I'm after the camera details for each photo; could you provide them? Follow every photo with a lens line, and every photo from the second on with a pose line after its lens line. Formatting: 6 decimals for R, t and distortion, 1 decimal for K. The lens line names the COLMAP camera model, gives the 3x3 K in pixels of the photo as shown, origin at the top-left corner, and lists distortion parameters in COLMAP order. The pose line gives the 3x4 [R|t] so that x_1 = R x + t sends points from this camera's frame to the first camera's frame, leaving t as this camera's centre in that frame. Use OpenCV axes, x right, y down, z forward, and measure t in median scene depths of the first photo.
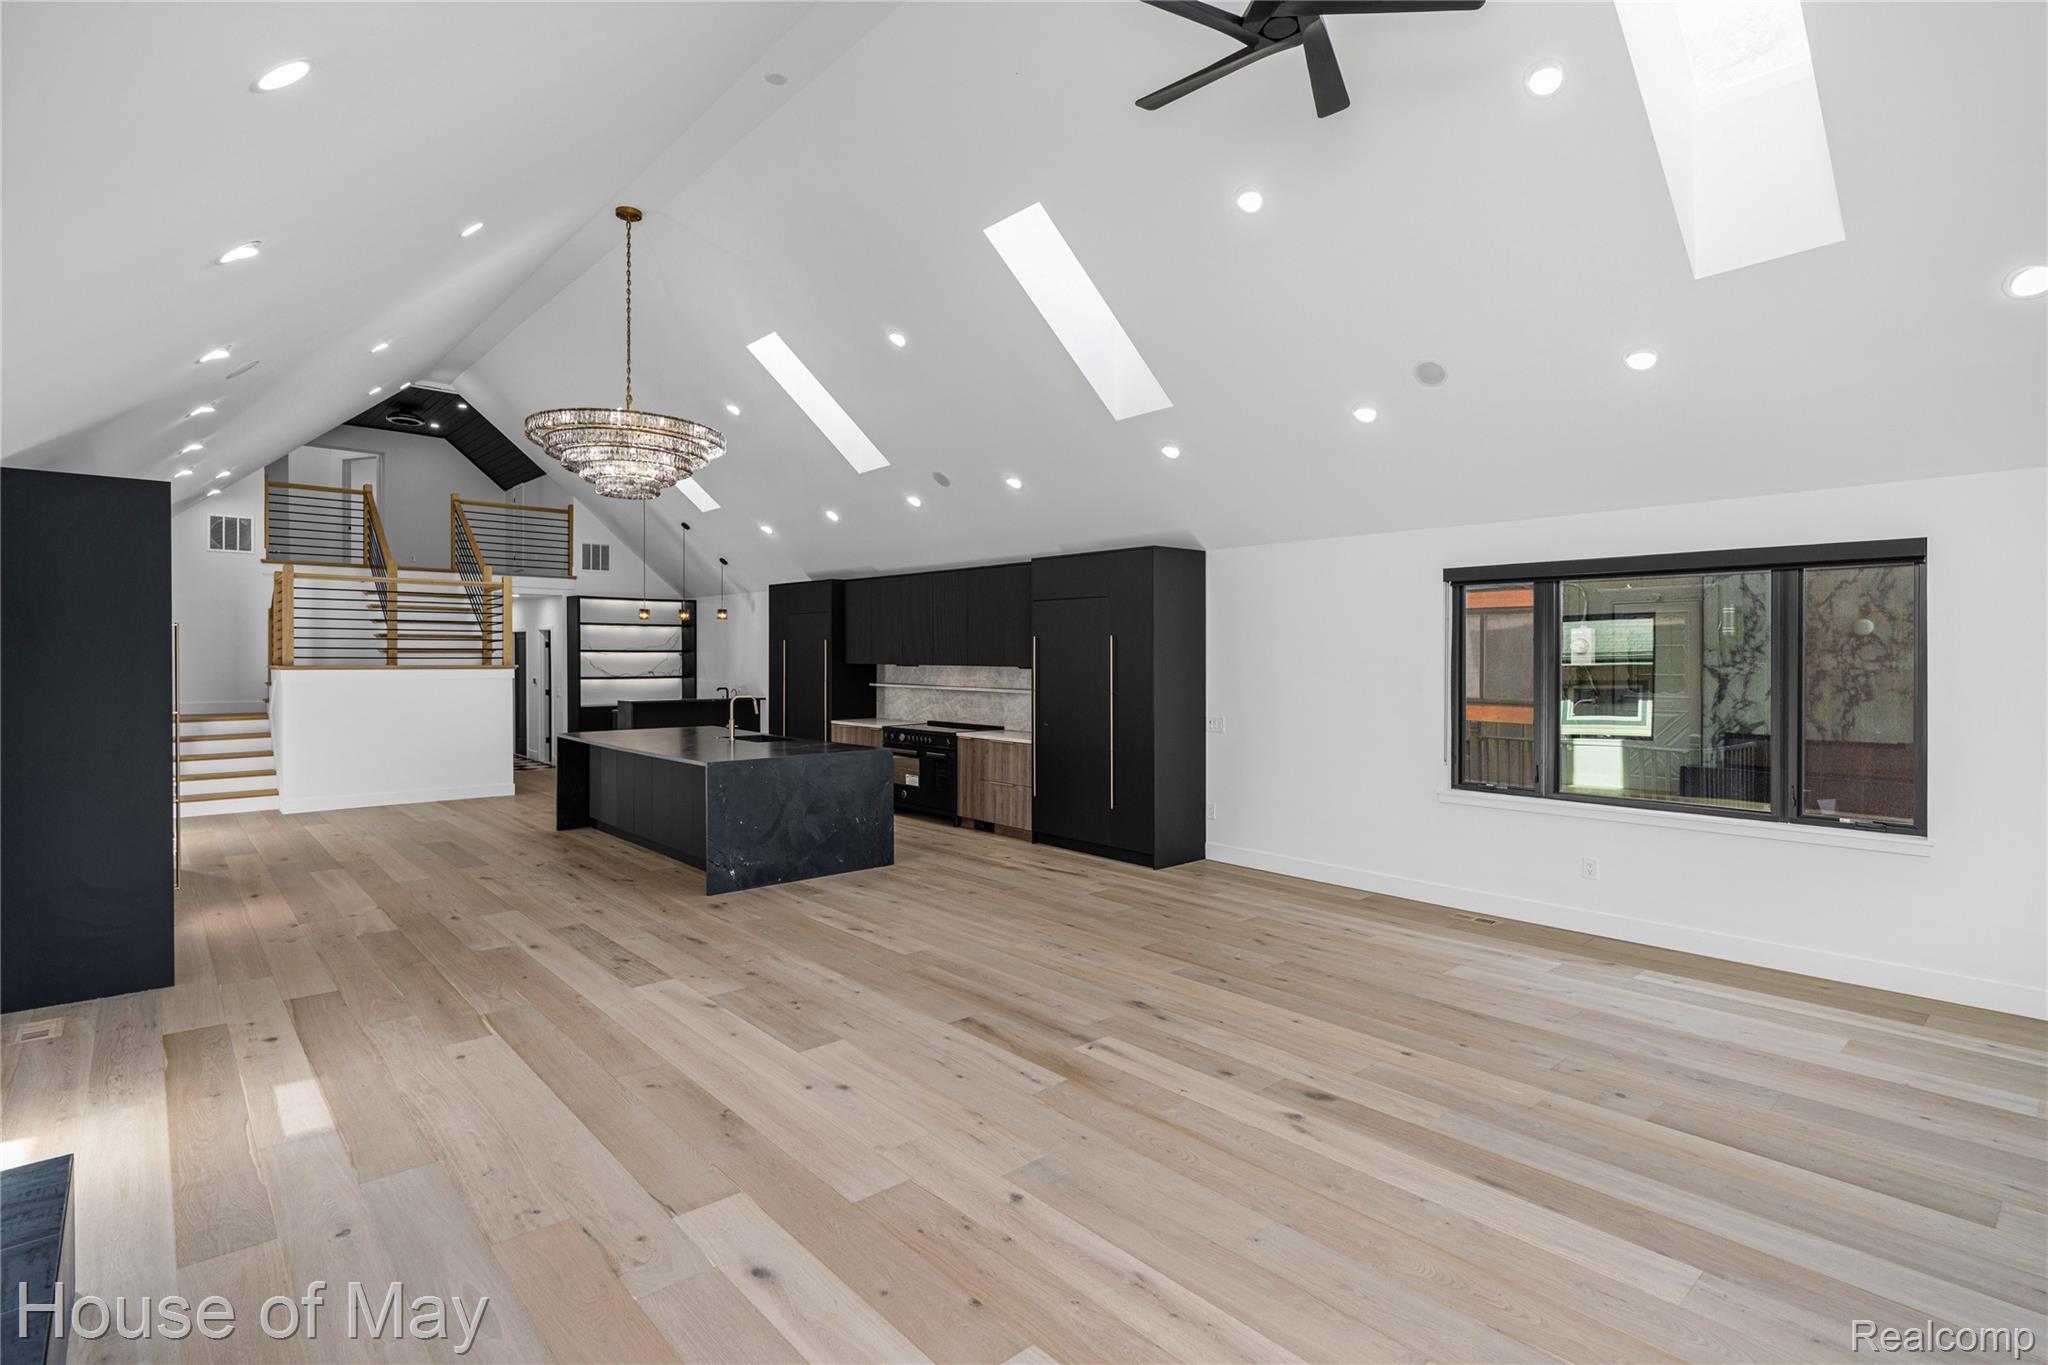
lens RADIAL K [[991.2, 0, 1019.6], [0, 991.2, 669.9], [0, 0, 1]] dist [0.001323, -0.000024]
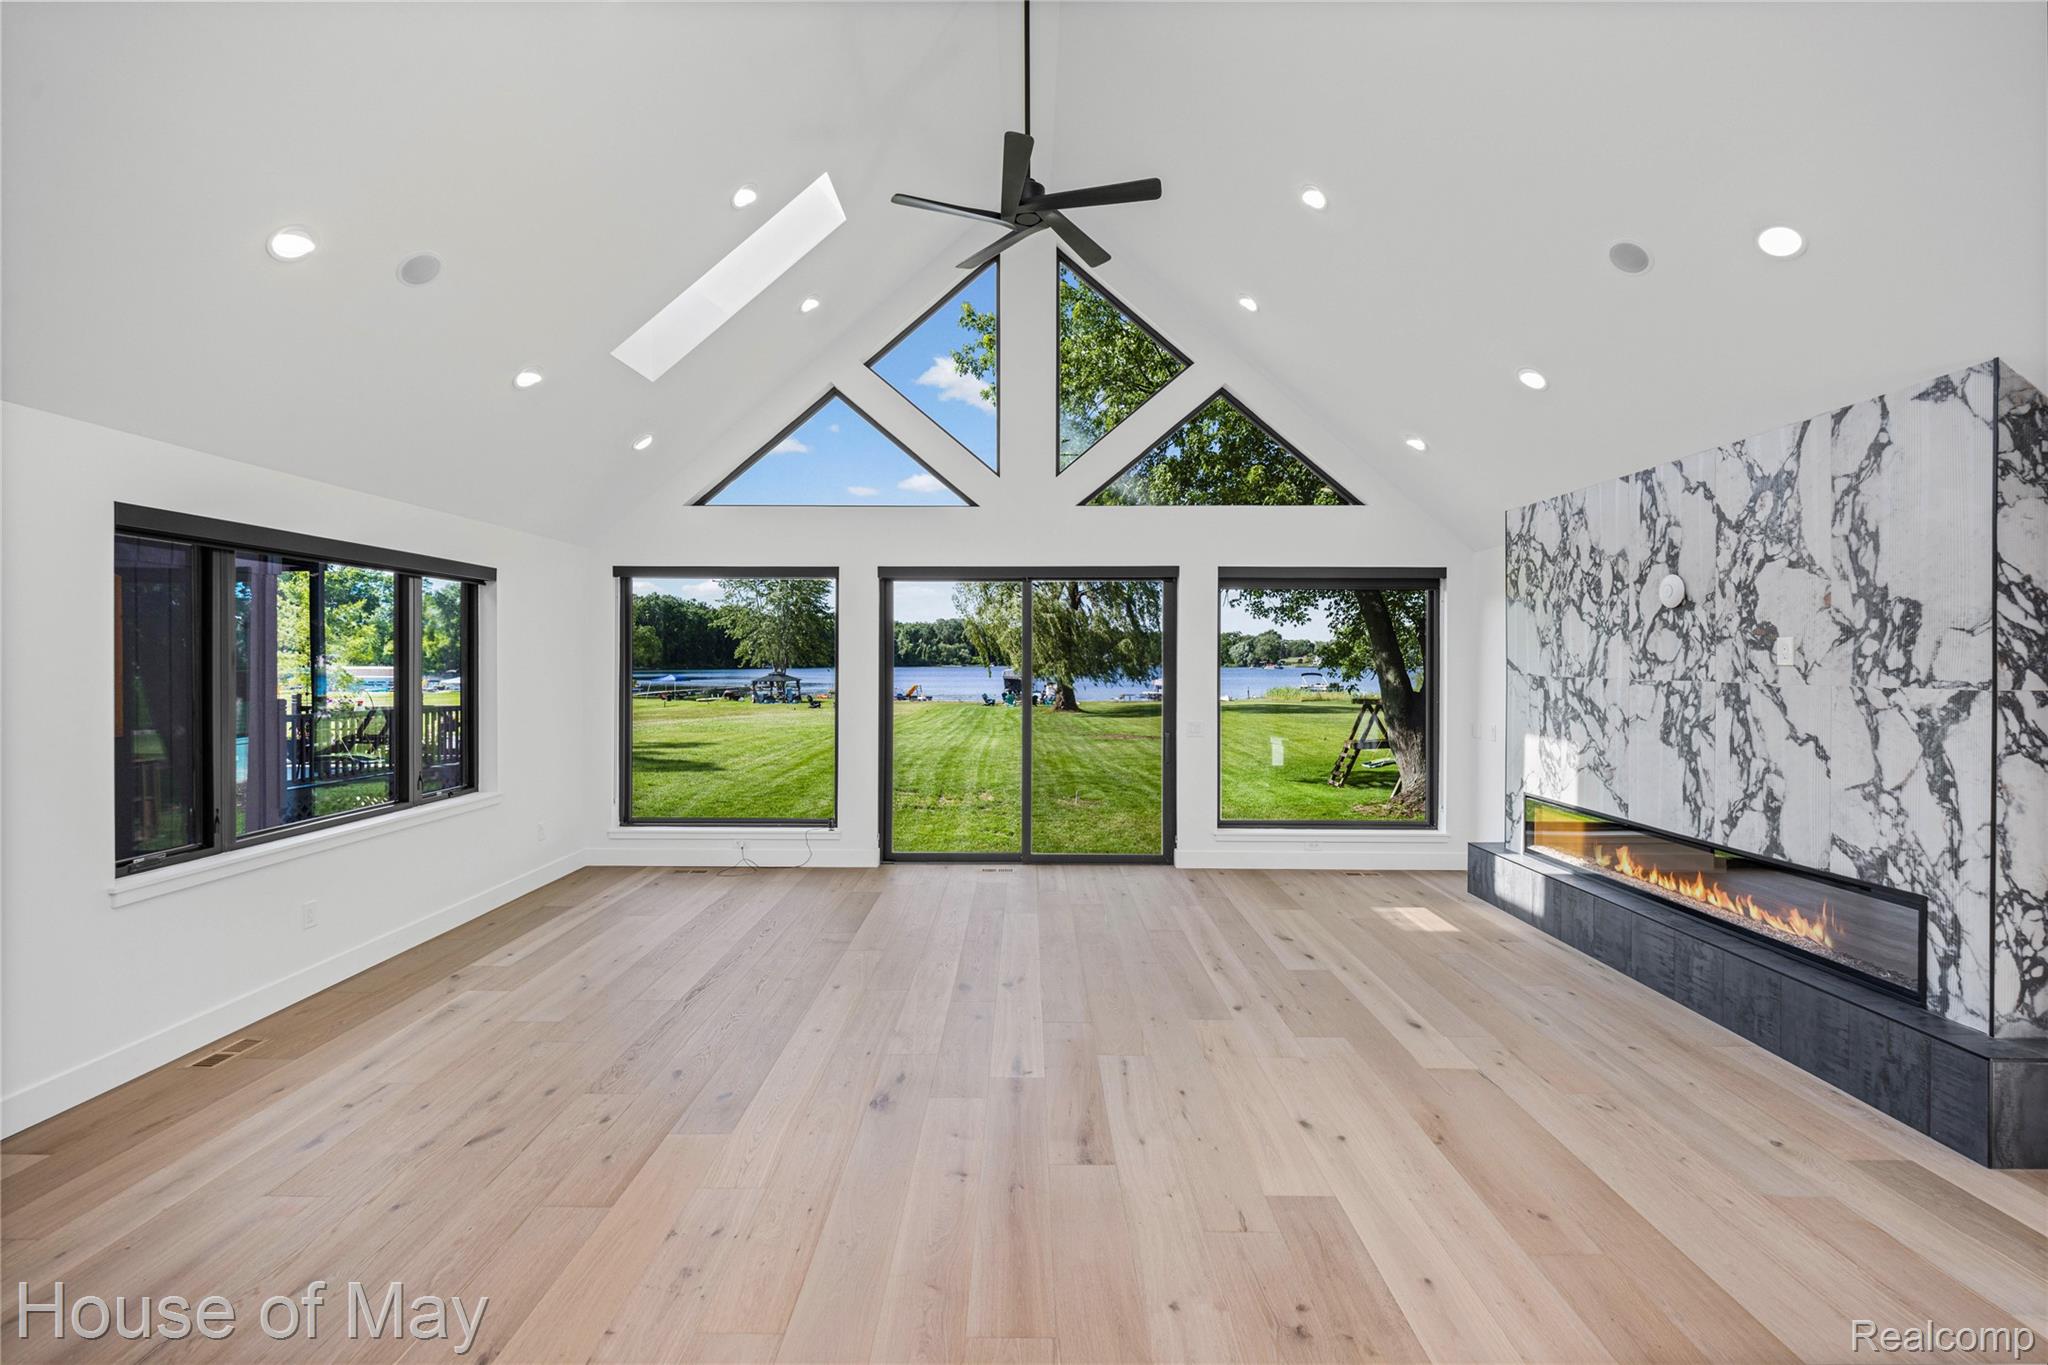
lens RADIAL K [[904.7, 0, 1013.2], [0, 904.7, 666.3], [0, 0, 1]] dist [0.008875, -0.003578]
pose [[-0.751428, -0.012481, 0.659696, -0.480747], [0.003461, 0.999733, 0.022857, -0.024768], [-0.659805, 0.019459, -0.751184, 1.649964]]
